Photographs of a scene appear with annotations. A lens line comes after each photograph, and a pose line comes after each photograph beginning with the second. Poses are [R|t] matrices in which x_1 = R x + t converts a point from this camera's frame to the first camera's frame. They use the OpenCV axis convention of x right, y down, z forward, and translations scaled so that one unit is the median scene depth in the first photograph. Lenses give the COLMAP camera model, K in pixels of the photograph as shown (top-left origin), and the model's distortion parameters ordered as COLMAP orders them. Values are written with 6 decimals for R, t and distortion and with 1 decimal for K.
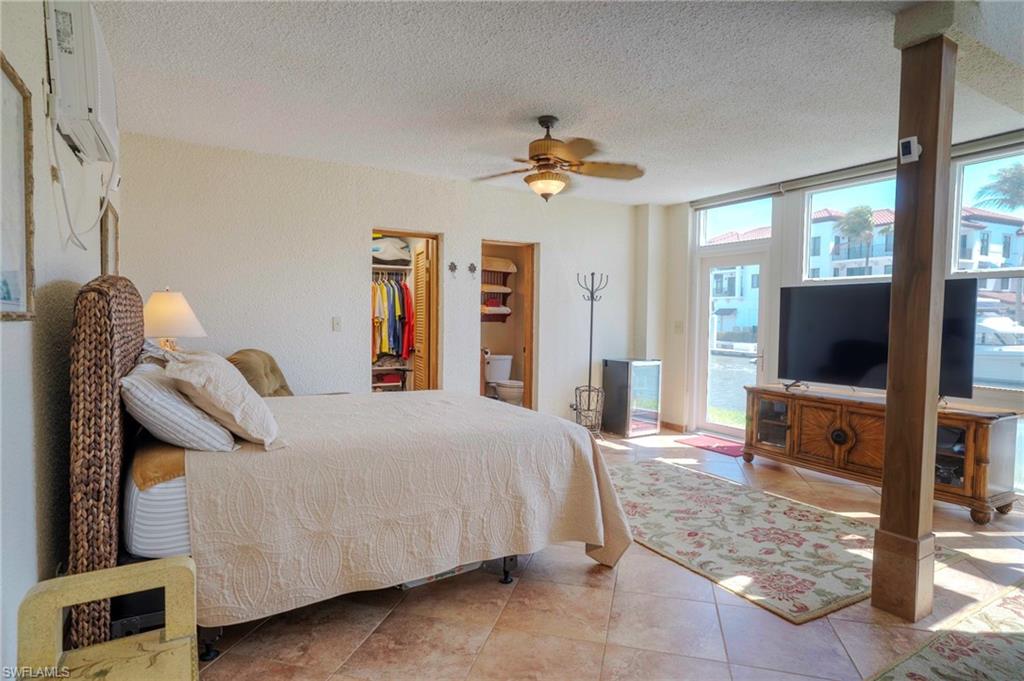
lens RADIAL K [[558.4, 0, 512.0], [0, 558.4, 340.5], [0, 0, 1]] dist [-0.056143, 0.032670]
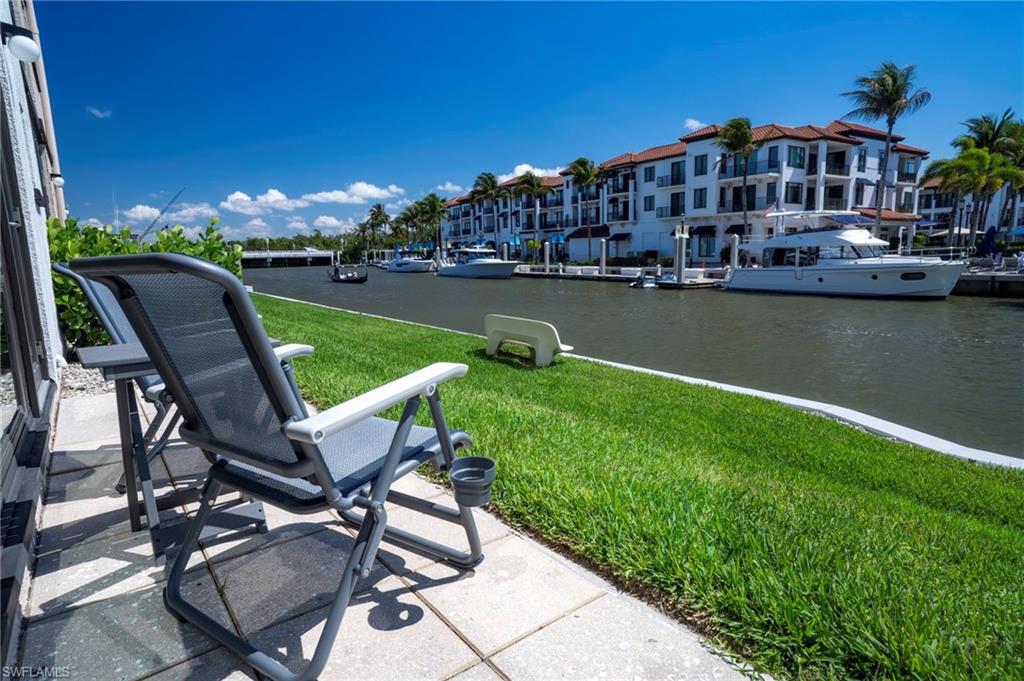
lens RADIAL K [[558.4, 0, 512.0], [0, 558.4, 340.5], [0, 0, 1]] dist [-0.056143, 0.032670]
pose [[0.991420, -0.055531, 0.118336, 0.082903], [0.041641, 0.992284, 0.116780, 0.008276], [-0.123908, -0.110850, 0.986083, 0.042768]]
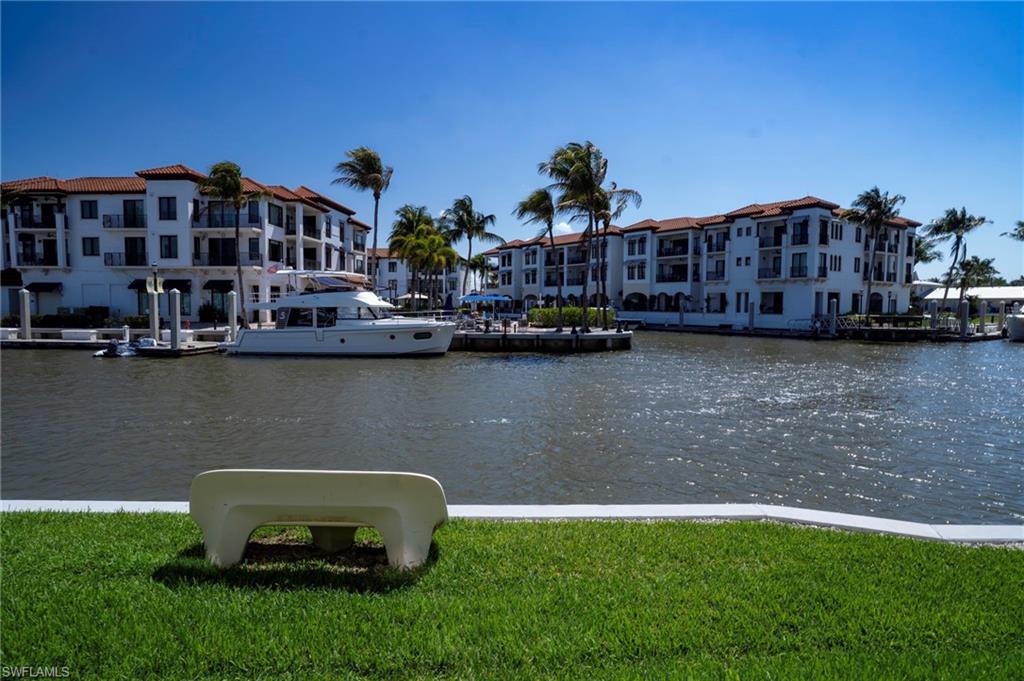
lens RADIAL K [[558.4, 0, 512.0], [0, 558.4, 340.5], [0, 0, 1]] dist [-0.056143, 0.032670]
pose [[0.470707, -0.065770, 0.879835, 0.052635], [0.036312, 0.997817, 0.055162, 0.000428], [-0.881542, 0.005984, 0.472068, 0.152420]]
